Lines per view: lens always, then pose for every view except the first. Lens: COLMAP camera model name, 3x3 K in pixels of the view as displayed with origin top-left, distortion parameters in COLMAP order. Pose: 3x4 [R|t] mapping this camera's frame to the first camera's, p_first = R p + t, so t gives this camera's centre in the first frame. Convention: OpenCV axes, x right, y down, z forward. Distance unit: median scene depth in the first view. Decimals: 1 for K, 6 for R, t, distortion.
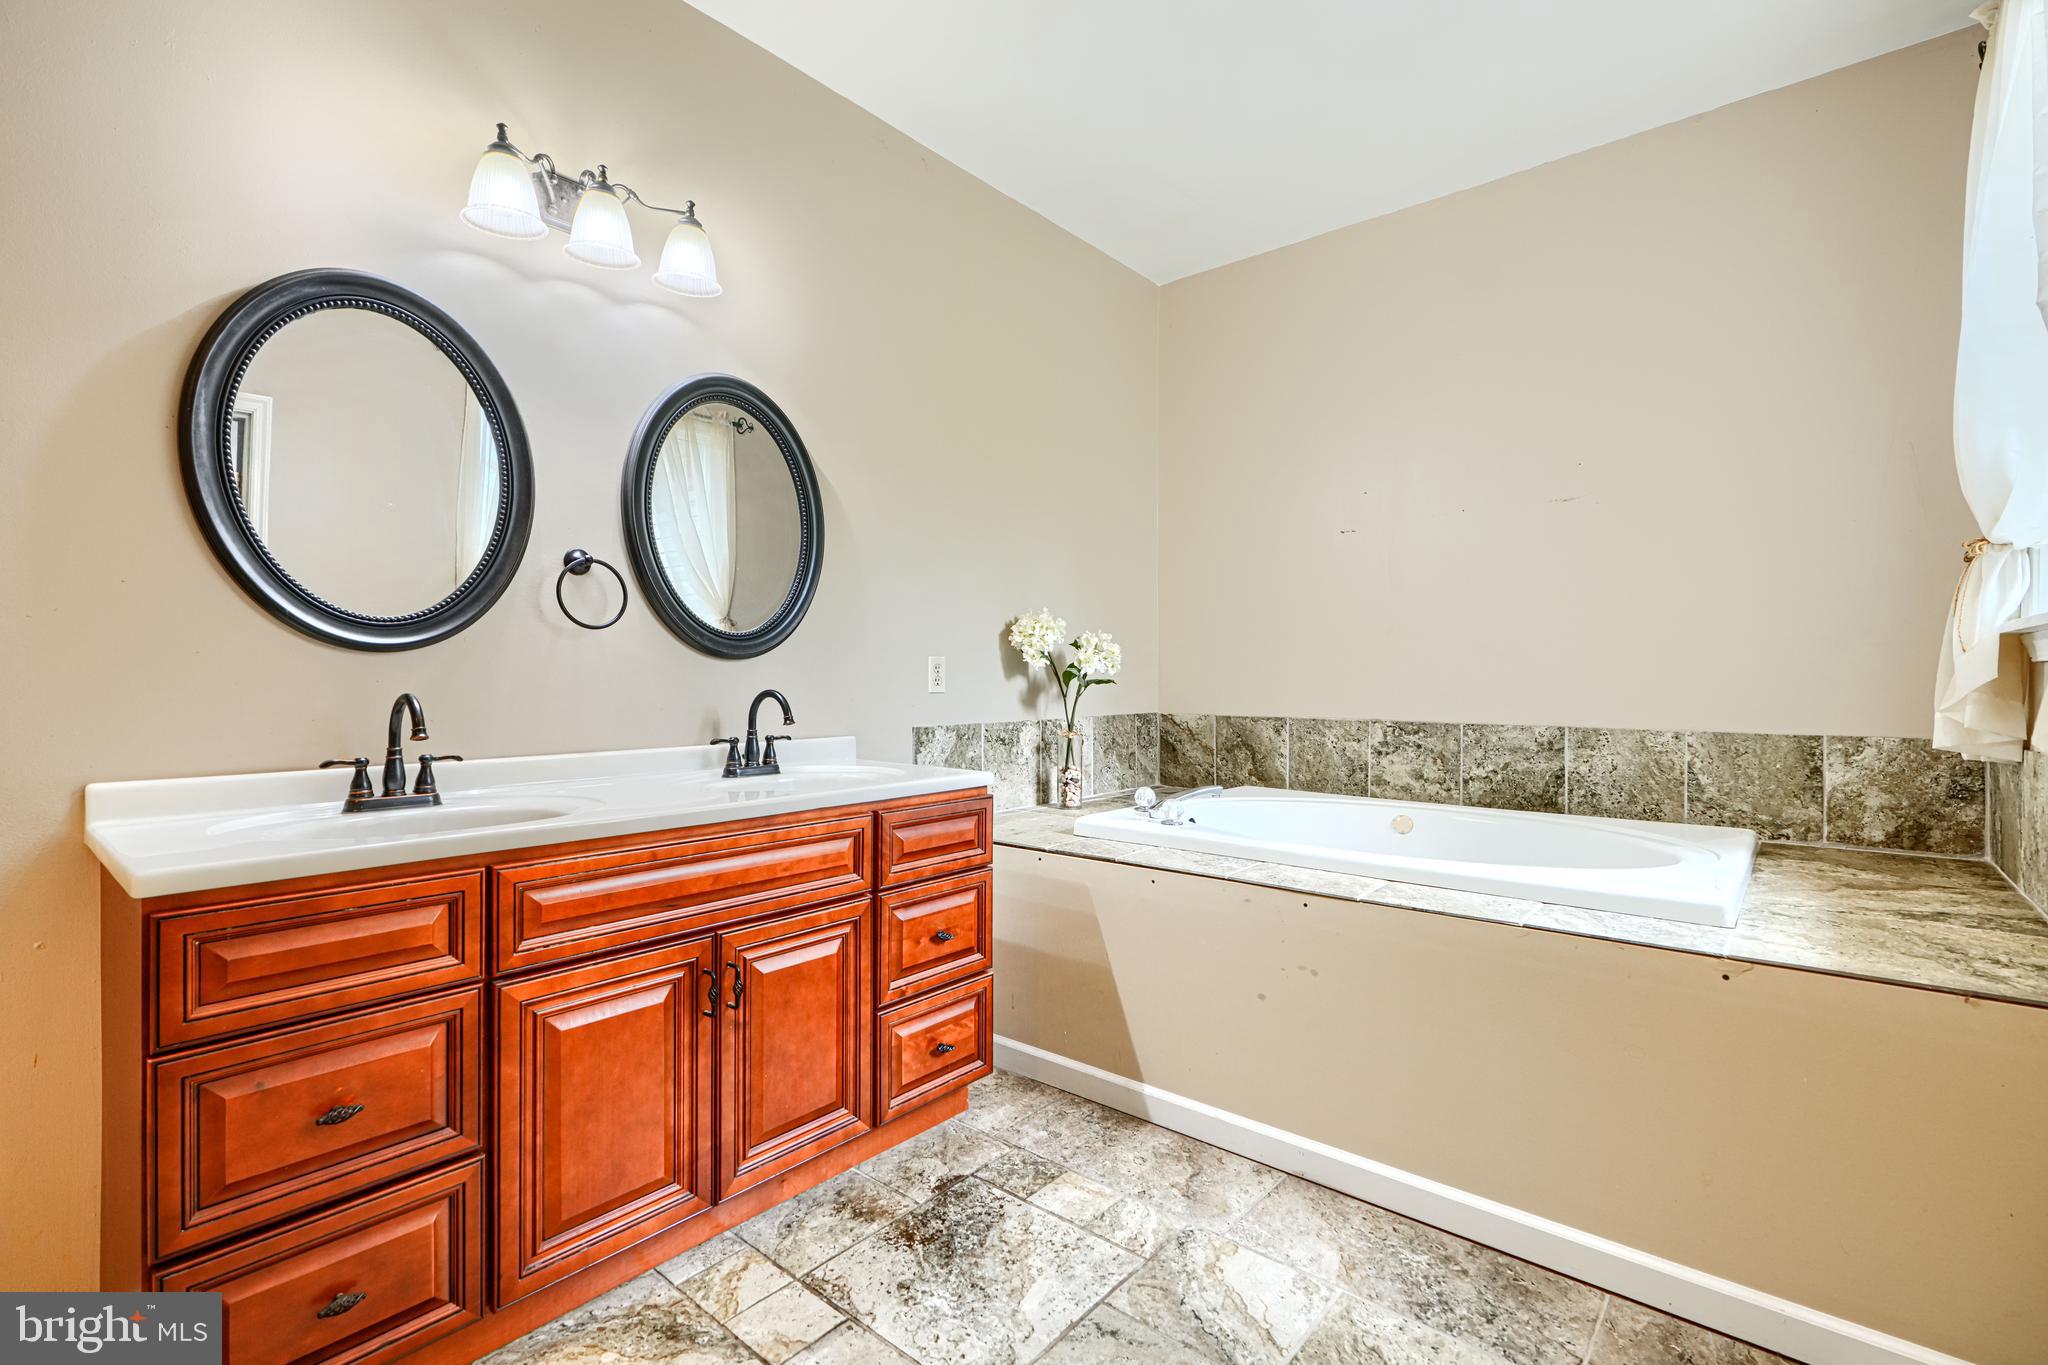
lens RADIAL K [[920.3, 0, 1021.9], [0, 920.3, 671.9], [0, 0, 1]] dist [0.000328, 0.000182]
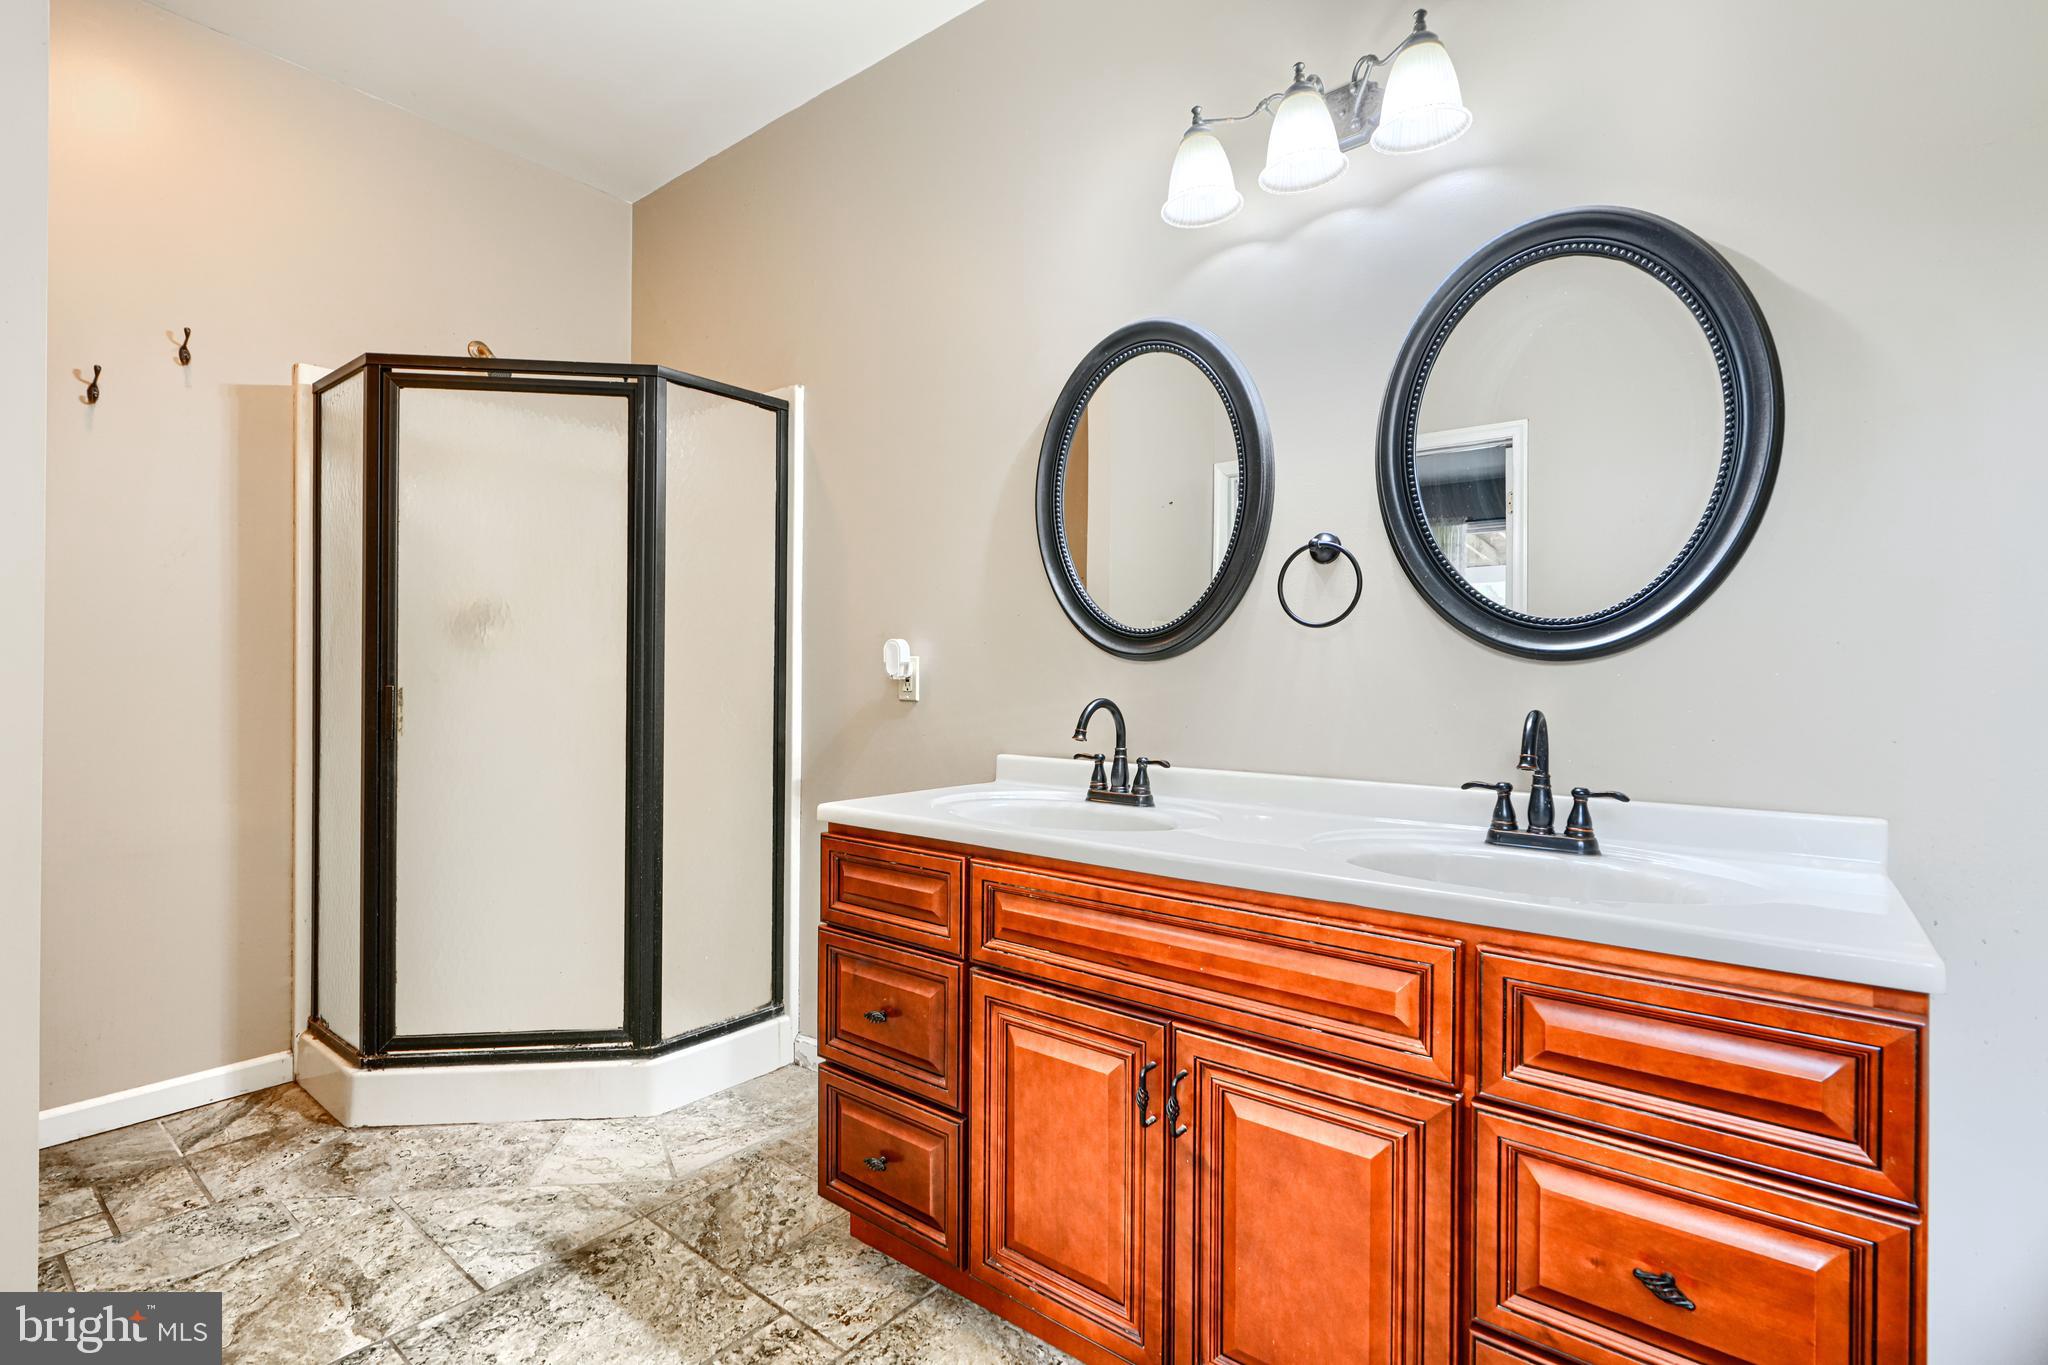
lens RADIAL K [[936.8, 0, 1025.0], [0, 936.8, 695.3], [0, 0, 1]] dist [-0.041176, 0.000186]
pose [[0.030028, 0.000906, -0.999549, 0.399760], [-0.020661, 0.999787, 0.000285, 0.022922], [0.999335, 0.020643, 0.030041, 0.835866]]
